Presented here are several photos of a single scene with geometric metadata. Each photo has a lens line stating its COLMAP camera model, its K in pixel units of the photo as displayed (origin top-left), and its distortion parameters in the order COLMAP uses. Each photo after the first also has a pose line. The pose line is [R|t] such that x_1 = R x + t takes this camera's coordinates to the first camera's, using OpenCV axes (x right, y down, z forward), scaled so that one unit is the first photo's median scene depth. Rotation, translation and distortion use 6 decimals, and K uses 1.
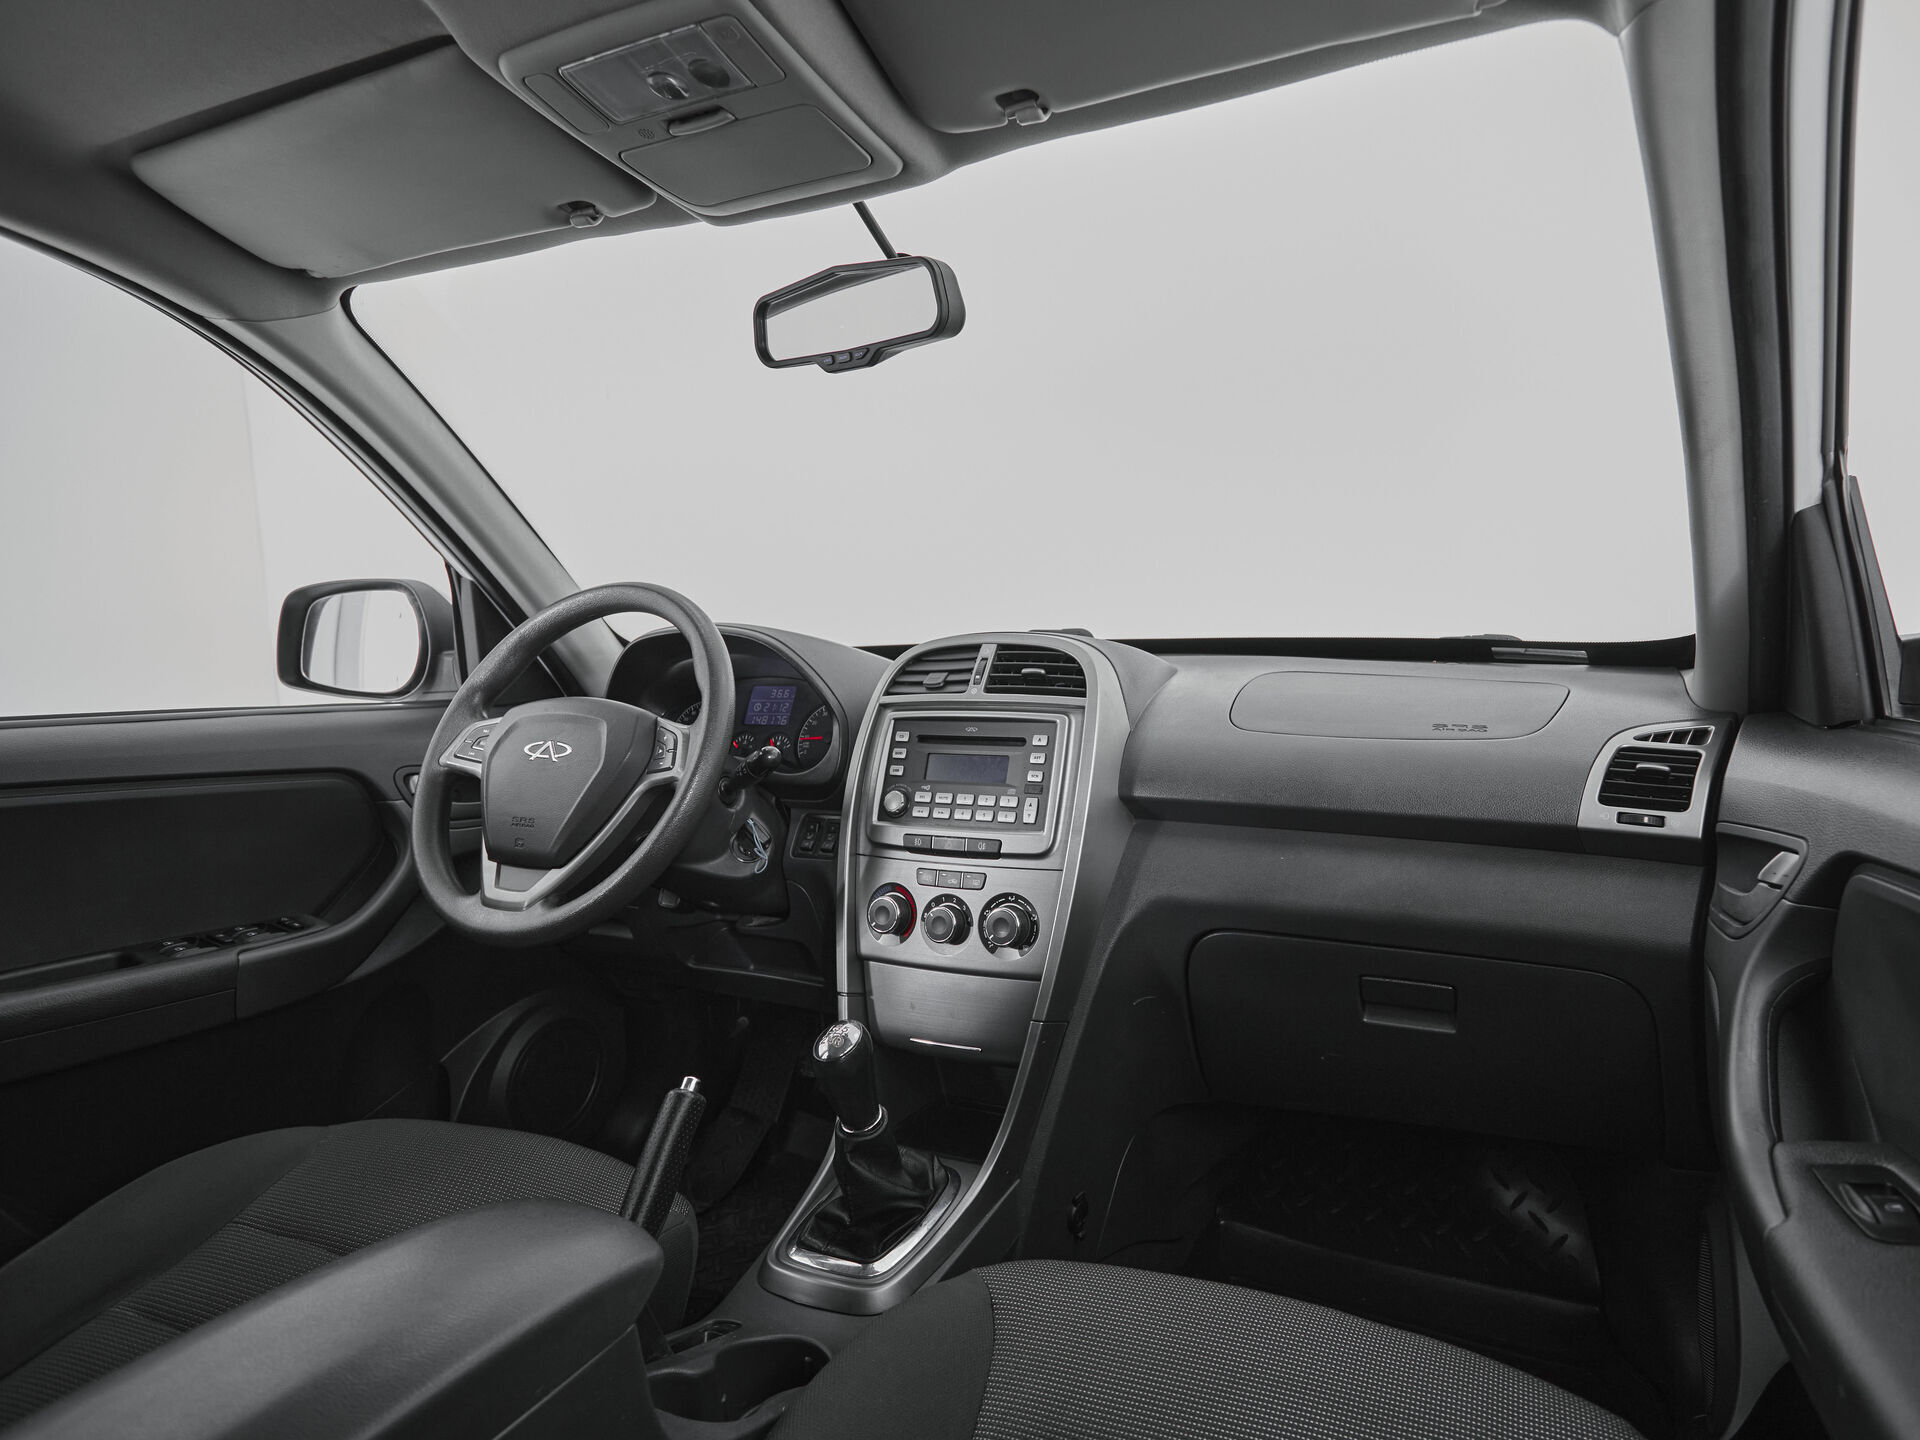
lens RADIAL K [[1037.1, 0, 1080.1], [0, 1037.1, 725.5], [0, 0, 1]] dist [-0.003728, -0.001245]
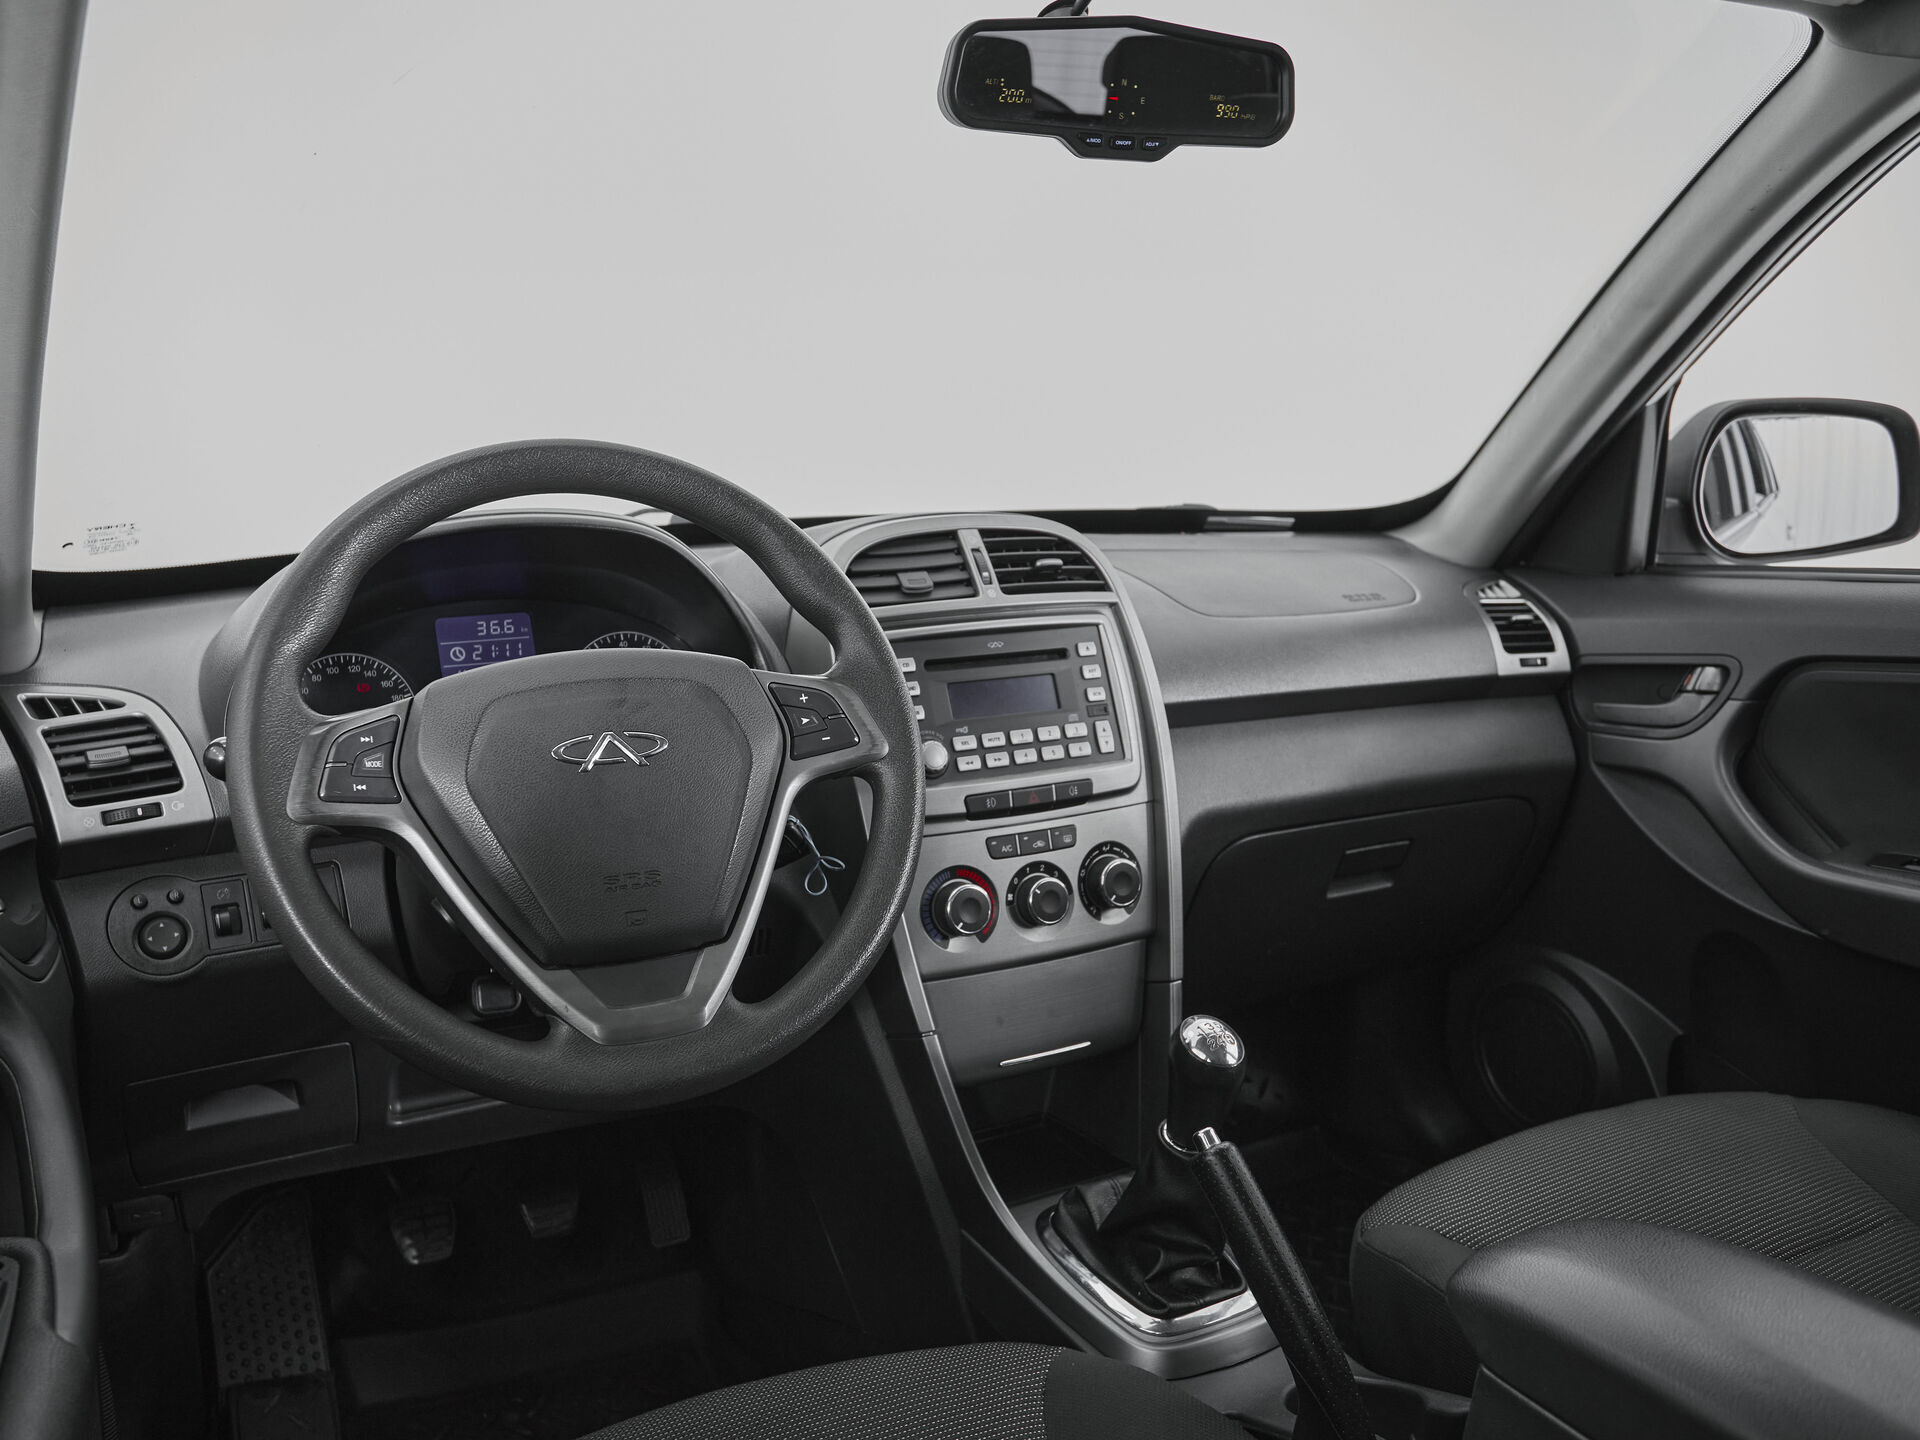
lens RADIAL K [[1447.1, 0, 831.4], [0, 1447.1, 722.1], [0, 0, 1]] dist [-0.050634, 0.018893]
pose [[0.680353, -0.128889, 0.721462, -0.956705], [0.080380, 0.991599, 0.101348, -0.056903], [-0.728463, -0.010961, 0.684997, 0.375125]]
